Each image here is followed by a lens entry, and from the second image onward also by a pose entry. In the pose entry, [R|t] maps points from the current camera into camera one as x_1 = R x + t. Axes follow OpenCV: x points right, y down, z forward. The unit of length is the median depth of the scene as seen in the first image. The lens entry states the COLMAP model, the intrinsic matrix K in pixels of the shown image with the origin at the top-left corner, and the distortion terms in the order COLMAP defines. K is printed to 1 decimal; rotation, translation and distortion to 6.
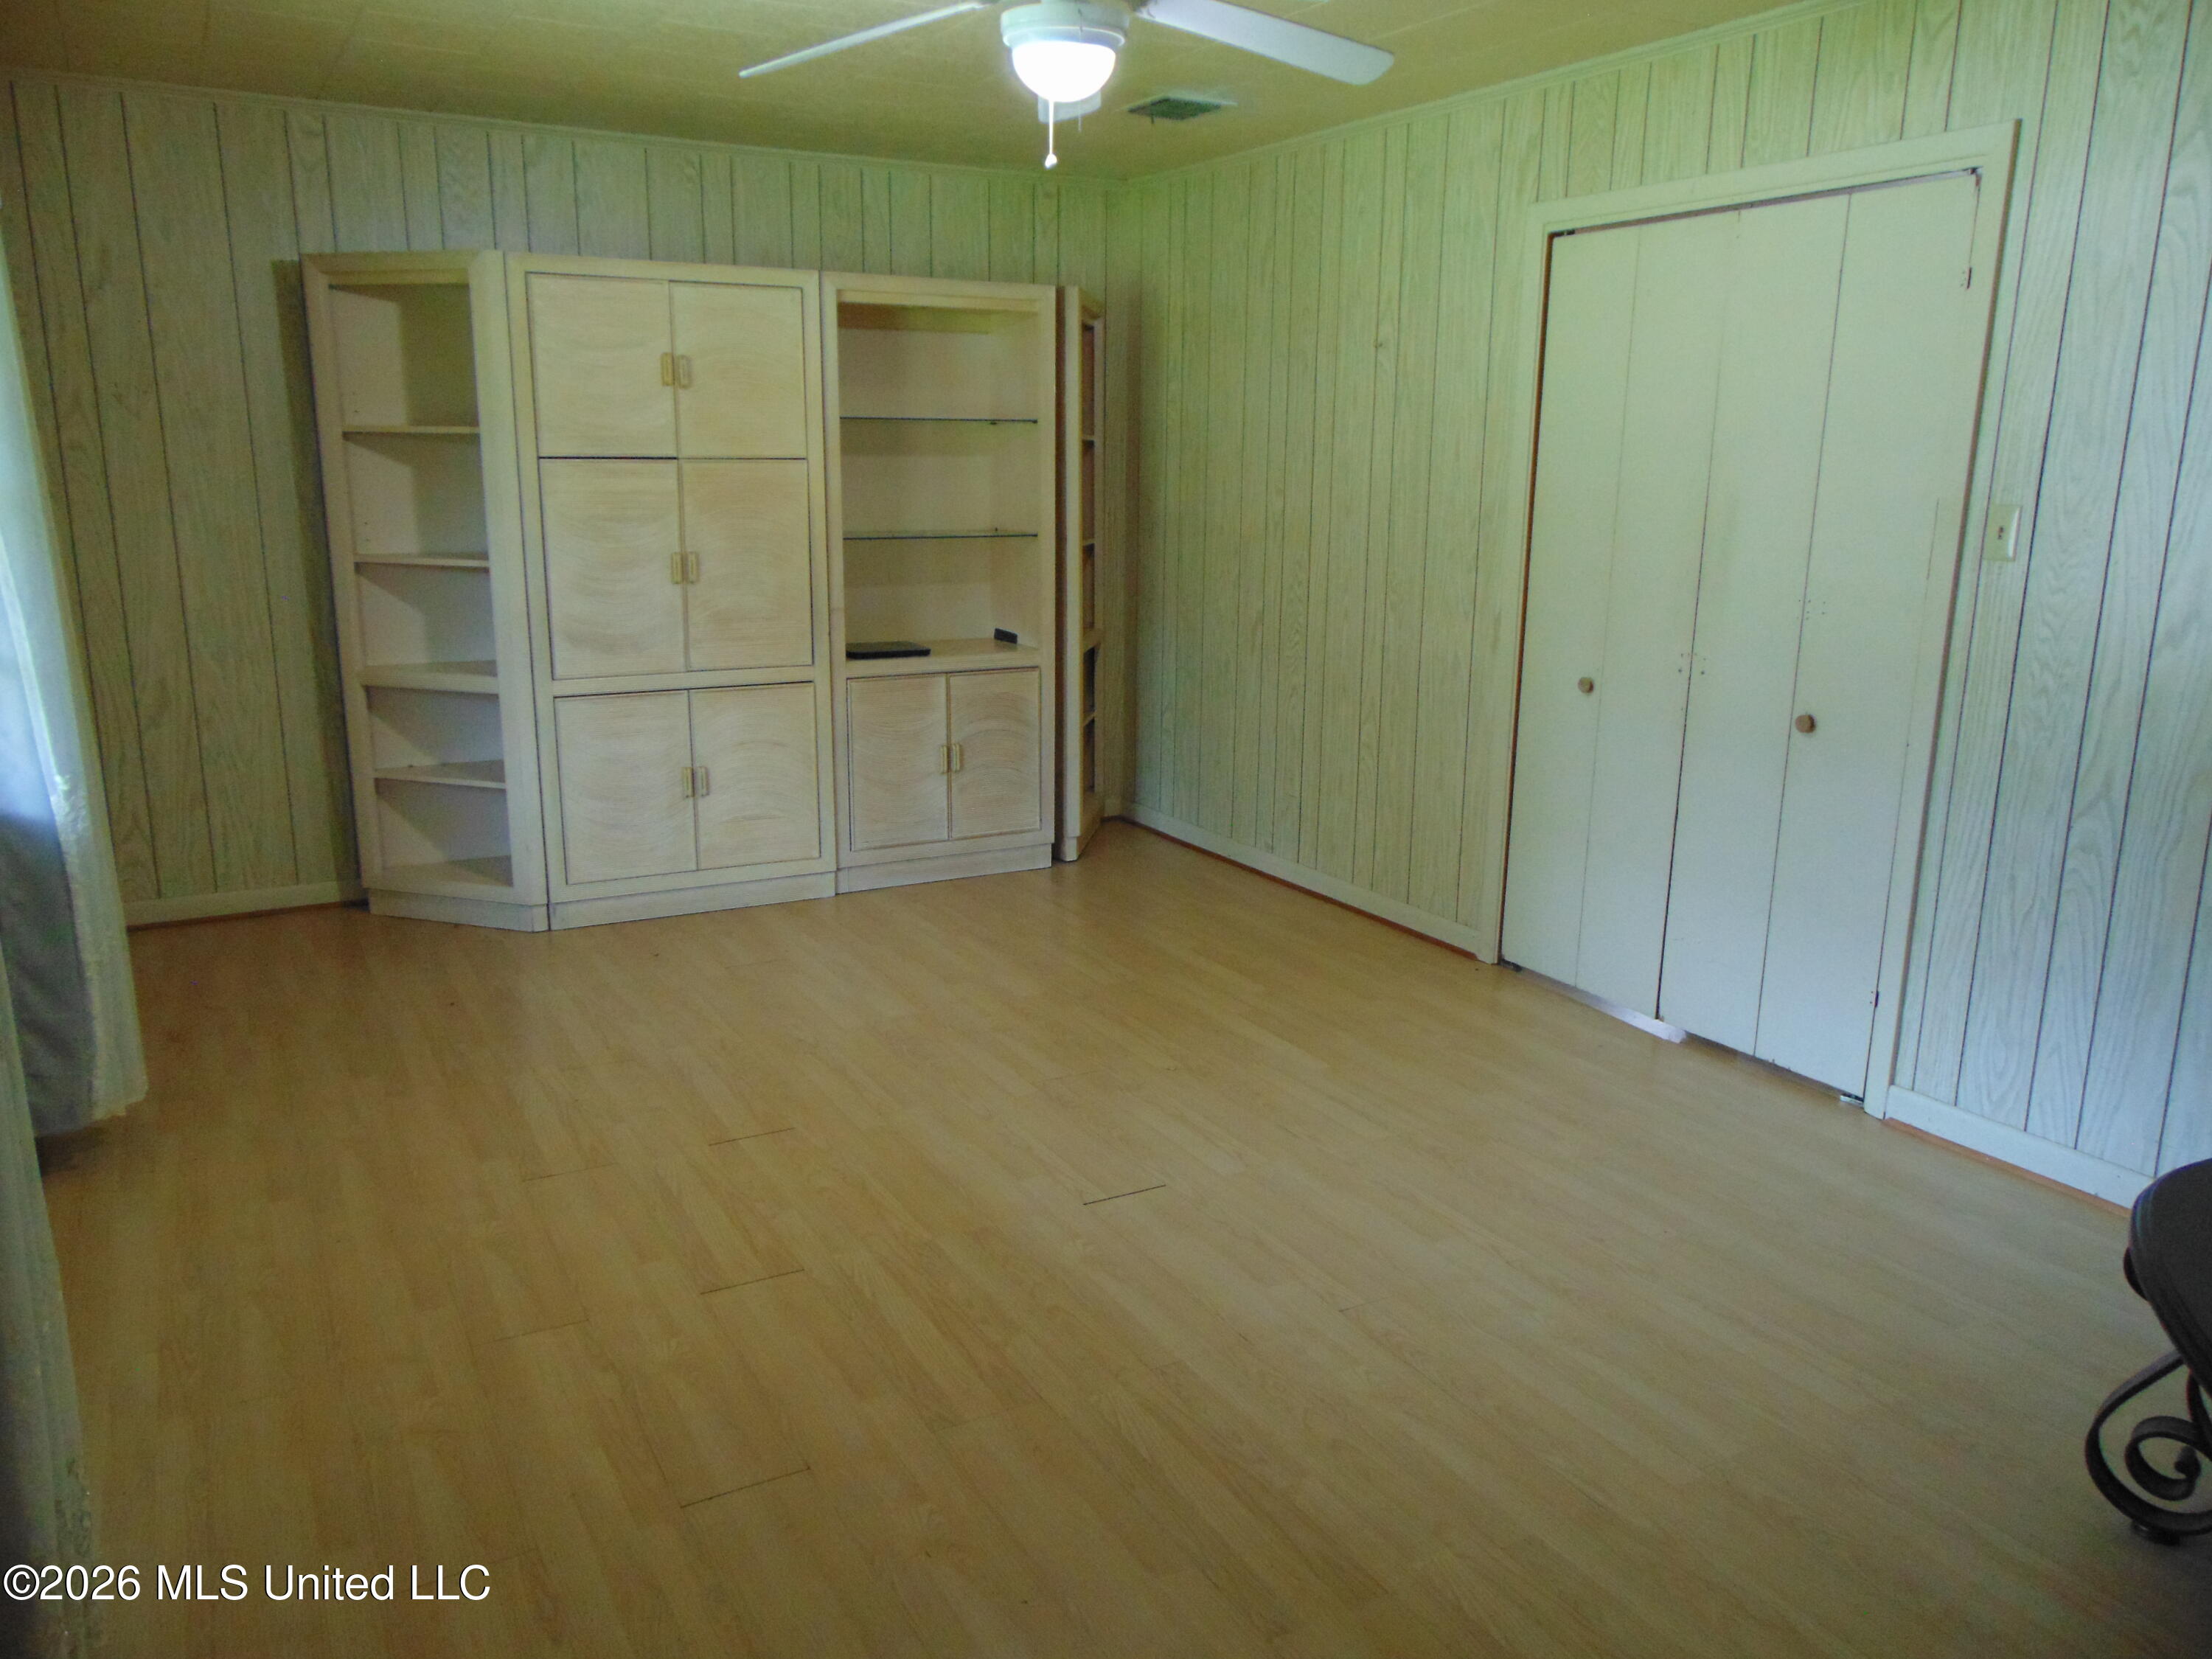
lens RADIAL K [[1645.5, 0, 1097.2], [0, 1645.5, 835.4], [0, 0, 1]] dist [-0.027965, 0.063012]
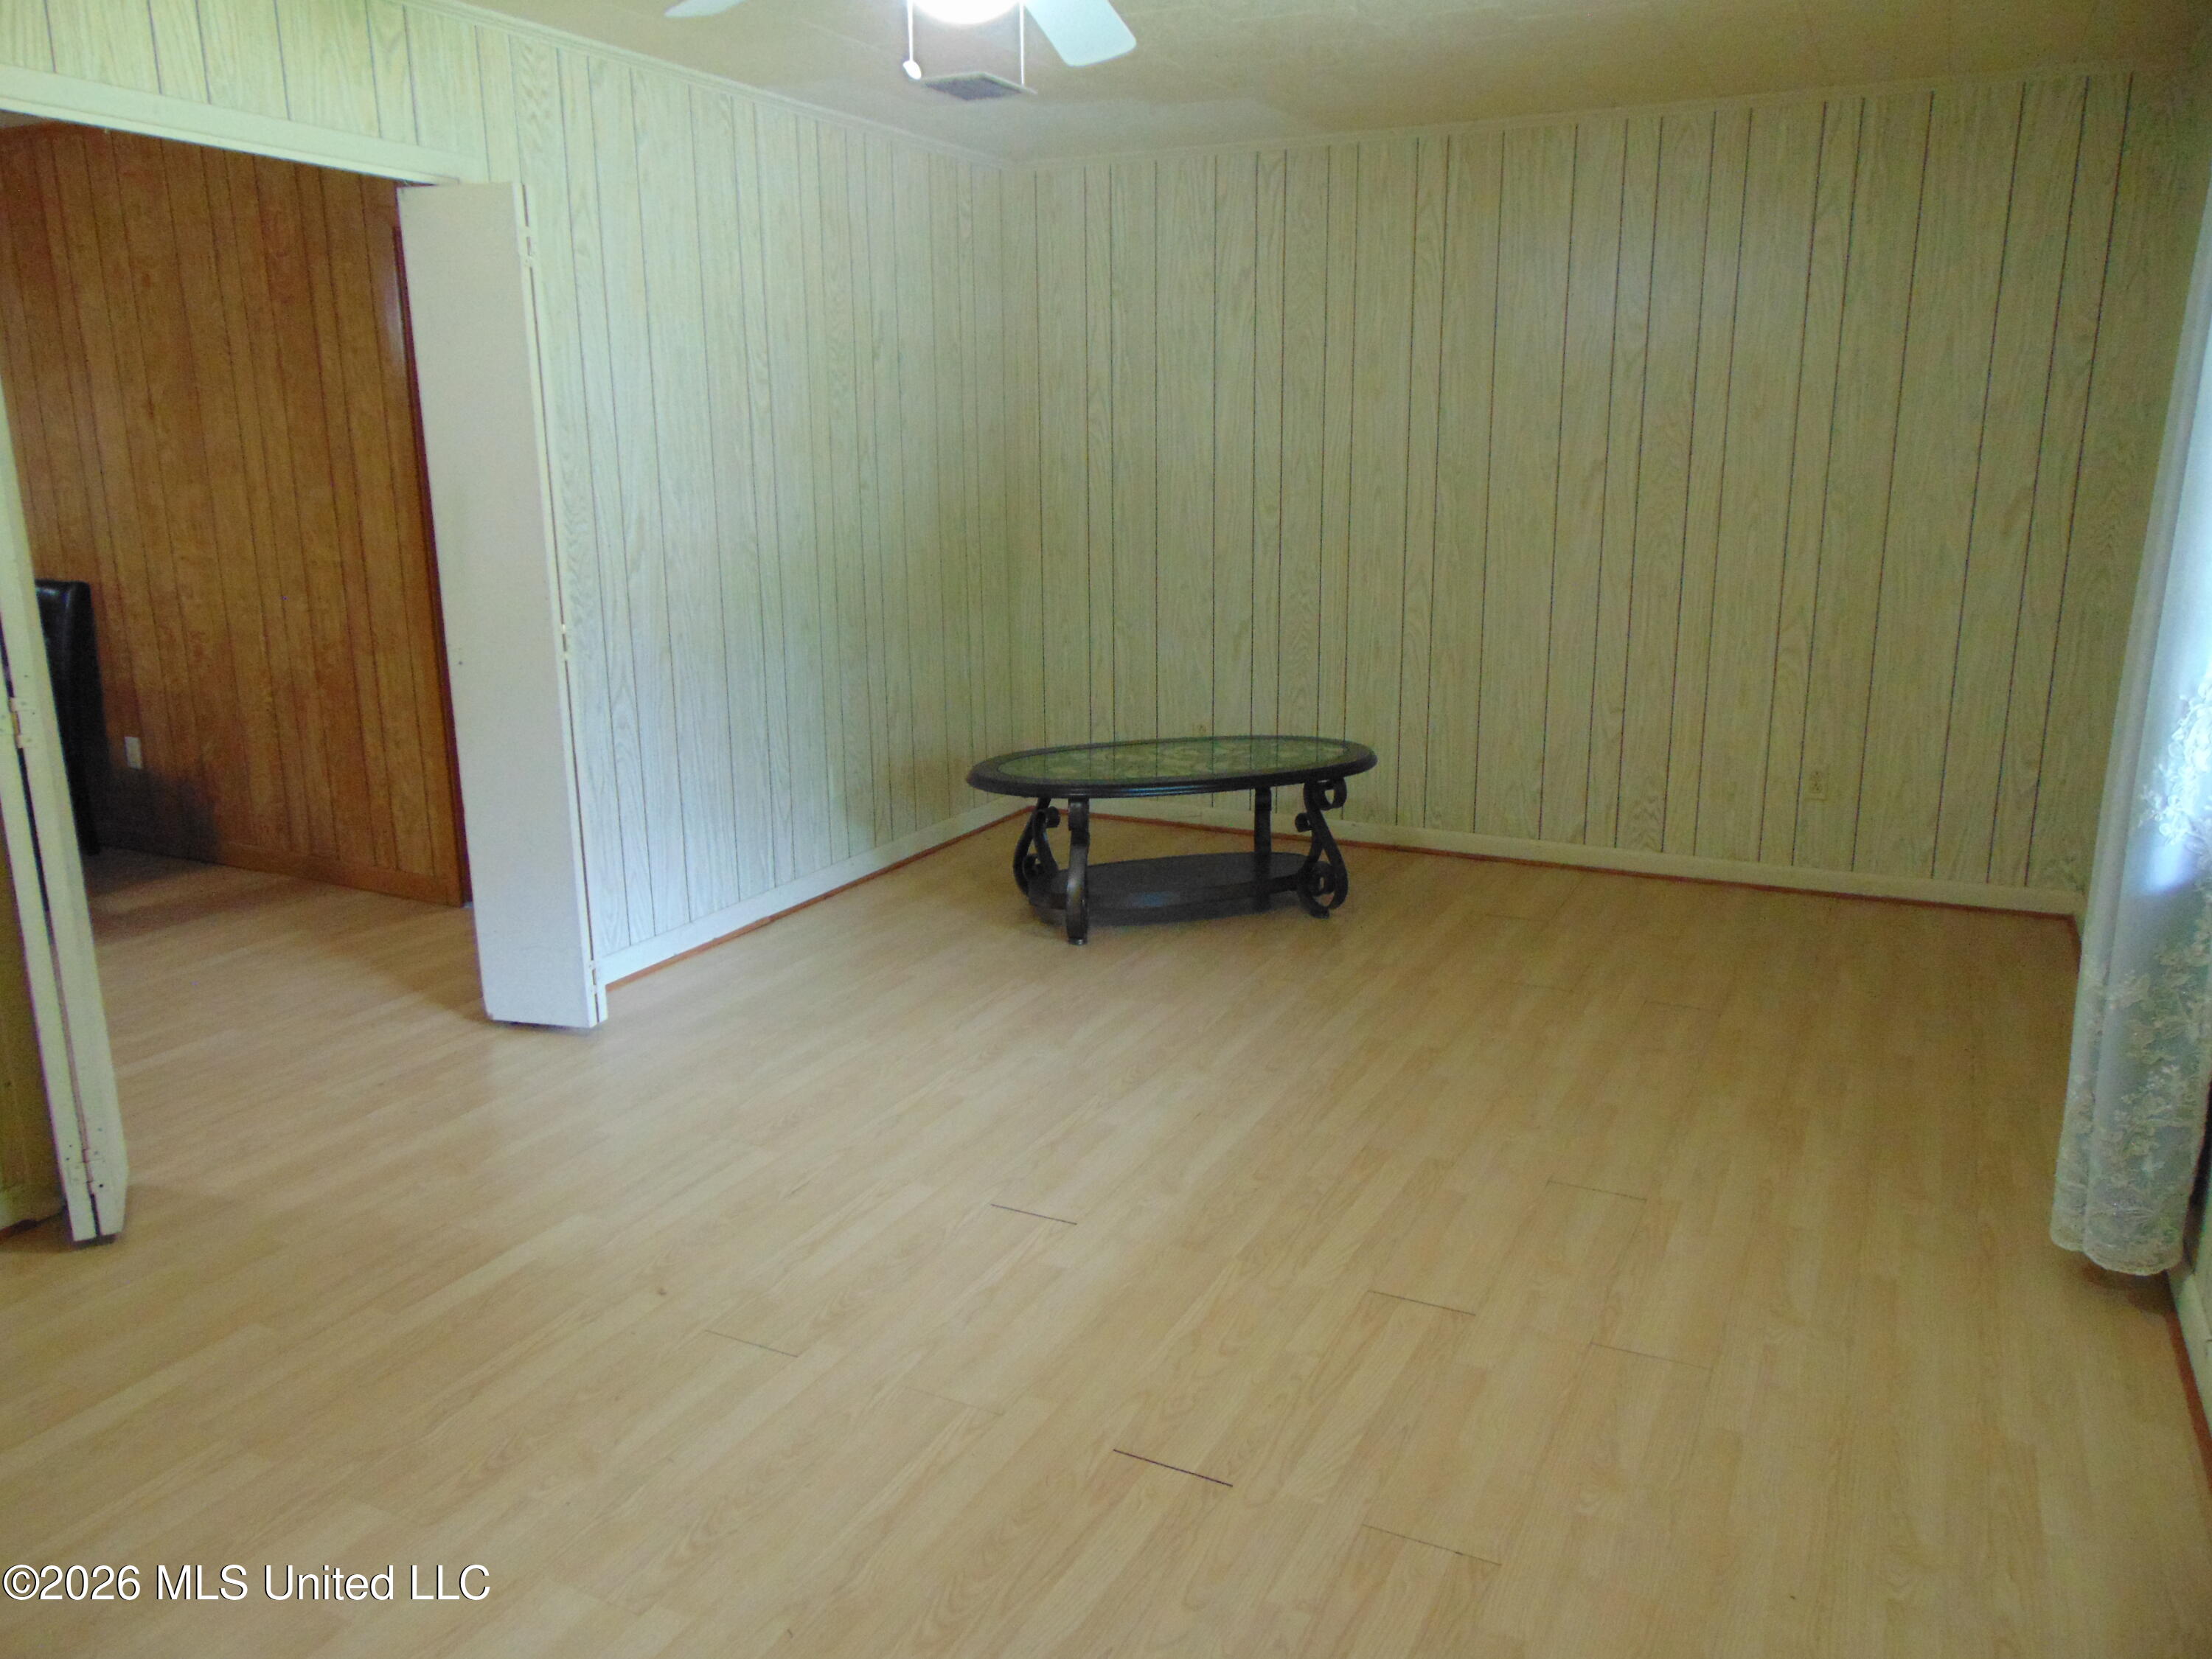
lens RADIAL K [[1645.5, 0, 1098.8], [0, 1645.5, 848.8], [0, 0, 1]] dist [-0.027965, 0.063012]
pose [[-0.562206, -0.207940, 0.800428, -0.775535], [0.189668, 0.909654, 0.369535, -0.344814], [-0.804953, 0.359570, -0.471974, 1.427262]]
